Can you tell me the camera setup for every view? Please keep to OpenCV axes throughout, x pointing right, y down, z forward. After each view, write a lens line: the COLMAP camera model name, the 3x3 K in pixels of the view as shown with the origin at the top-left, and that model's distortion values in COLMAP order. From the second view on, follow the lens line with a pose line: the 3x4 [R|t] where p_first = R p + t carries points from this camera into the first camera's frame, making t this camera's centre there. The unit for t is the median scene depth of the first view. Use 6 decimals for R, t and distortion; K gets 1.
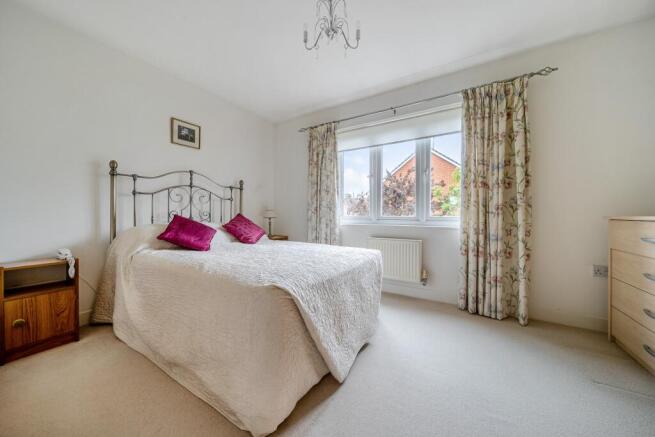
lens RADIAL K [[224.7, 0, 329.9], [0, 224.7, 216.5], [0, 0, 1]] dist [-0.000124, -0.000184]
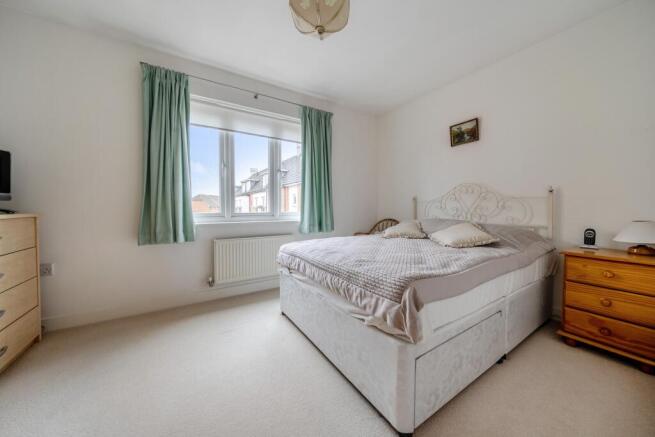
lens RADIAL K [[224.7, 0, 330.2], [0, 224.7, 212.8], [0, 0, 1]] dist [-0.000124, -0.000184]
pose [[0.451391, -0.010771, 0.892261, -0.430621], [0.008481, 0.999934, 0.007780, -0.003017], [-0.892286, 0.004055, 0.451452, 0.284455]]
